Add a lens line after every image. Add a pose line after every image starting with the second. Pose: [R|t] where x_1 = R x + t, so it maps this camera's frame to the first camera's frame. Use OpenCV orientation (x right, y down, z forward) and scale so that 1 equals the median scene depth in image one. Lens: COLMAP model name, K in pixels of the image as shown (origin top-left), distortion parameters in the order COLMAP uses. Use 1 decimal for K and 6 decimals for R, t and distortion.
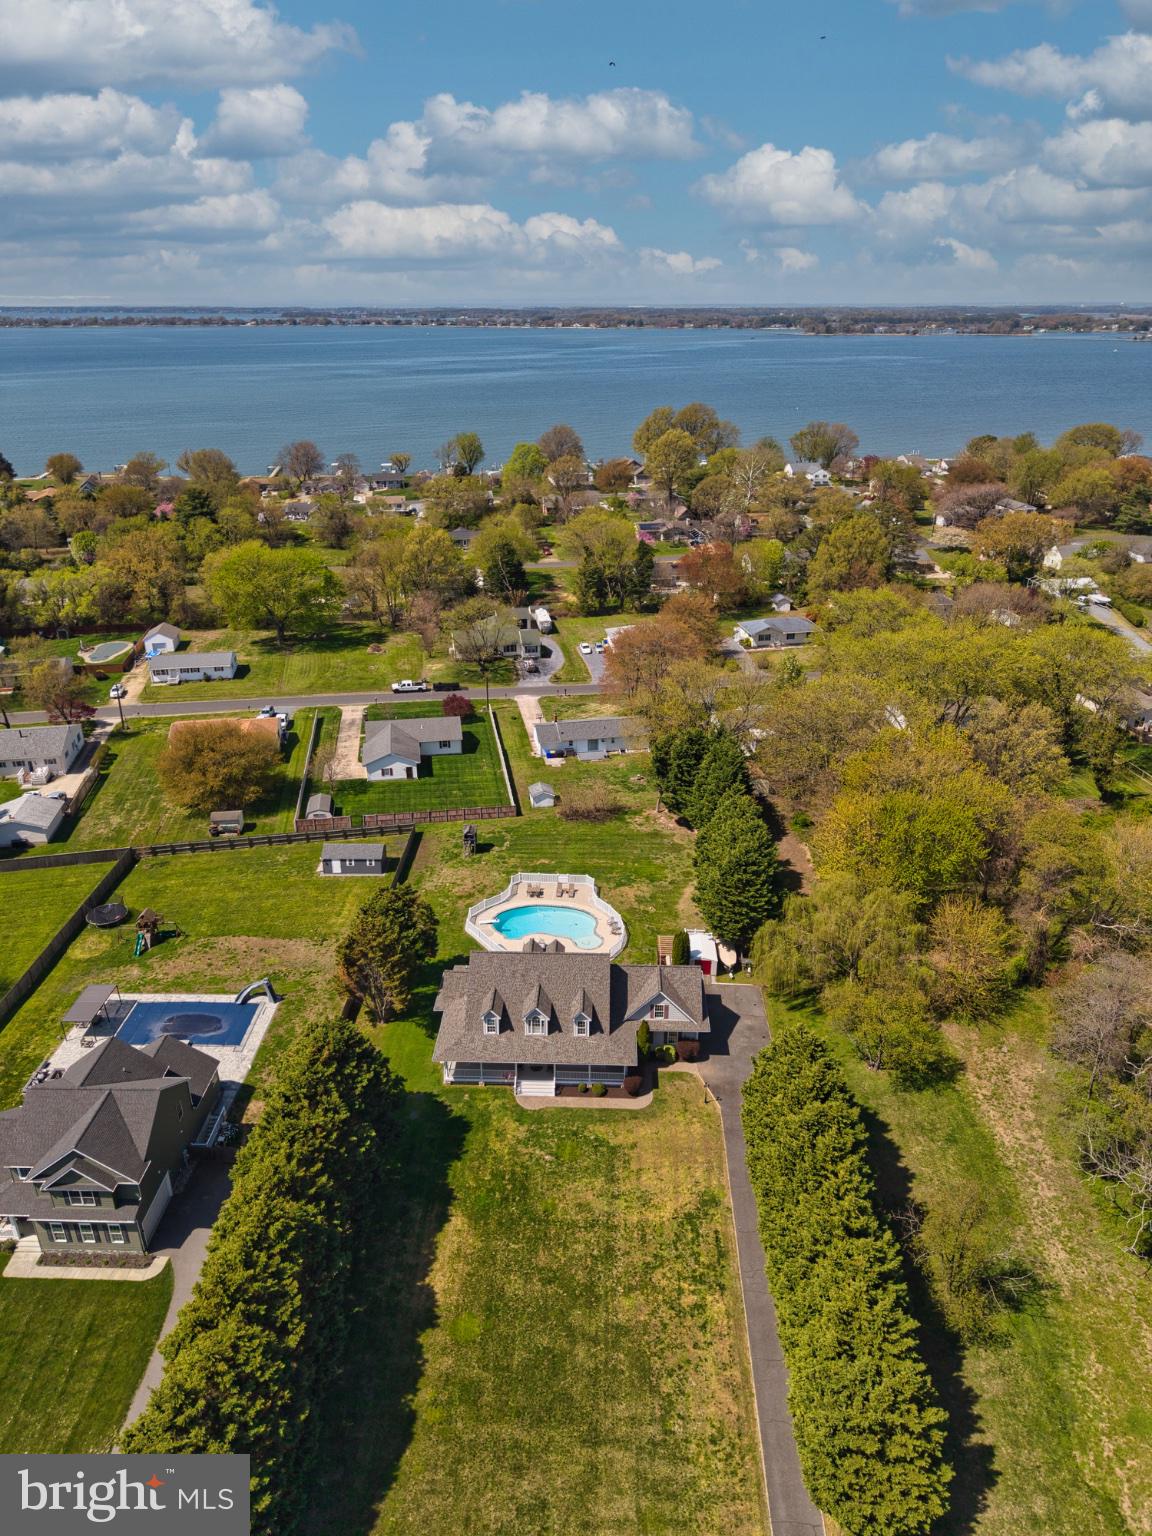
lens RADIAL K [[1022.8, 0, 576.0], [0, 1022.8, 768.0], [0, 0, 1]] dist [0.052896, -0.079338]
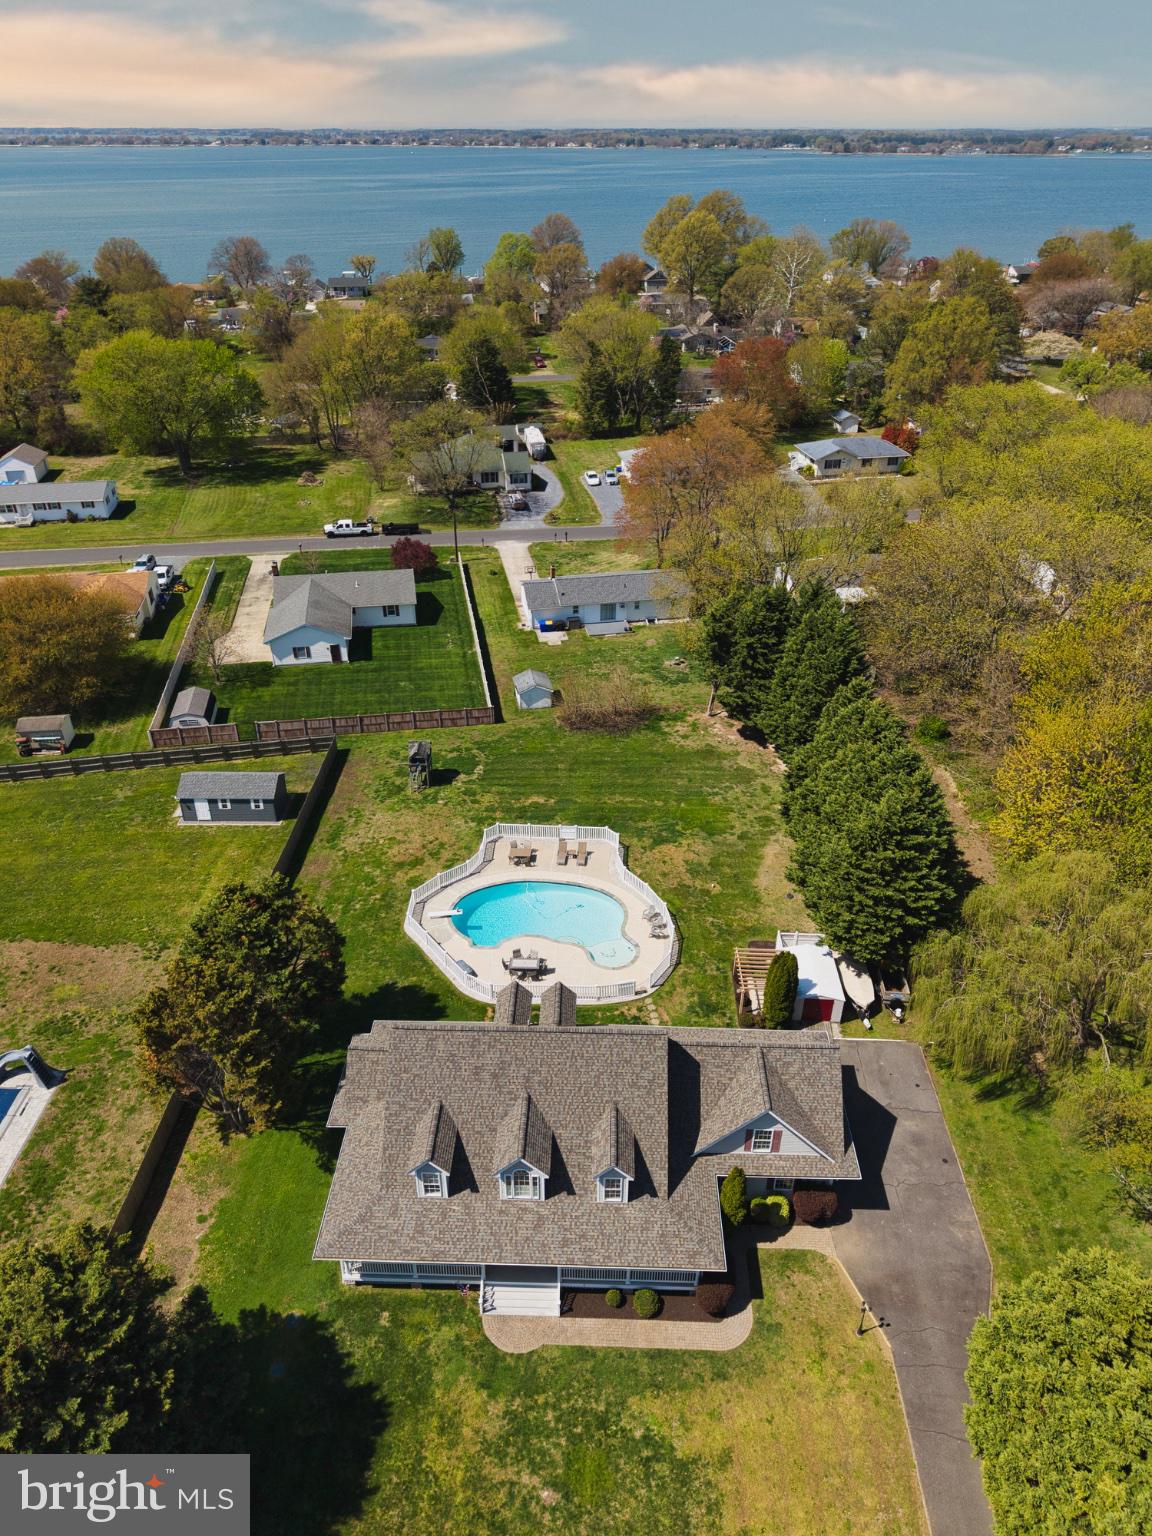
lens RADIAL K [[1026.2, 0, 576.0], [0, 1026.2, 768.0], [0, 0, 1]] dist [0.028260, -0.031362]
pose [[0.999985, -0.001185, 0.005283, -0.010830], [0.000484, 0.991422, 0.130700, -0.010942], [-0.005392, -0.130696, 0.991408, 0.383370]]
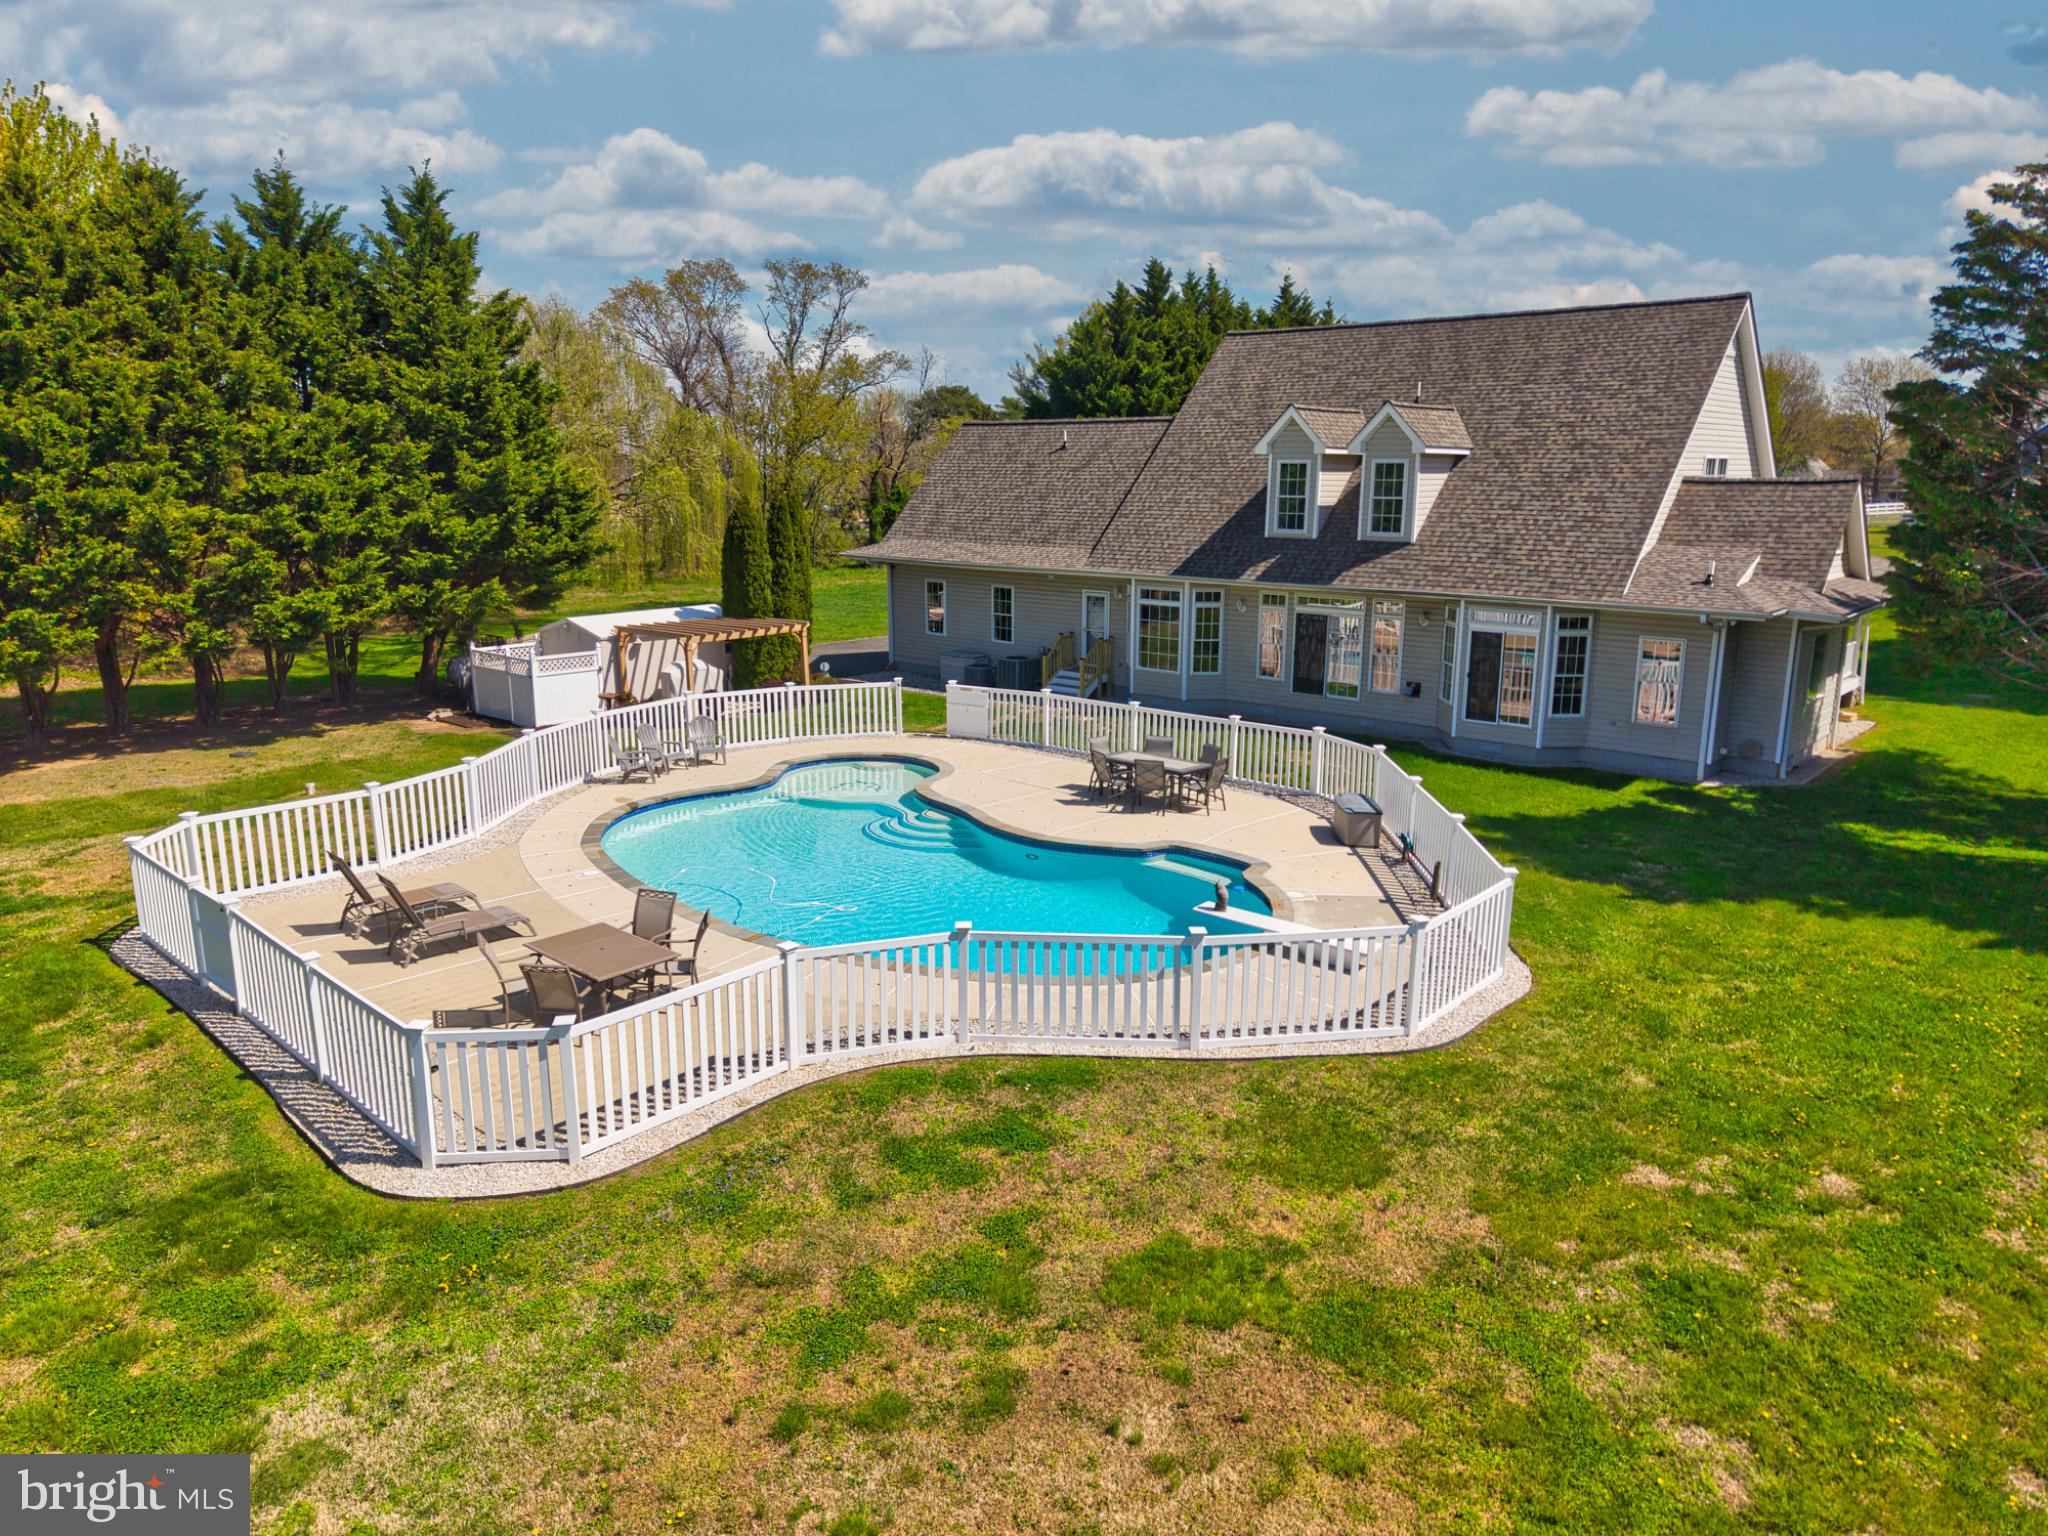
lens RADIAL K [[1368.3, 0, 1024.0], [0, 1368.3, 768.0], [0, 0, 1]] dist [0.028260, -0.031362]
pose [[-0.769815, -0.143941, 0.621825, -0.137318], [0.259707, 0.819304, 0.511169, 0.051279], [-0.583042, 0.554998, -0.593329, 0.997908]]
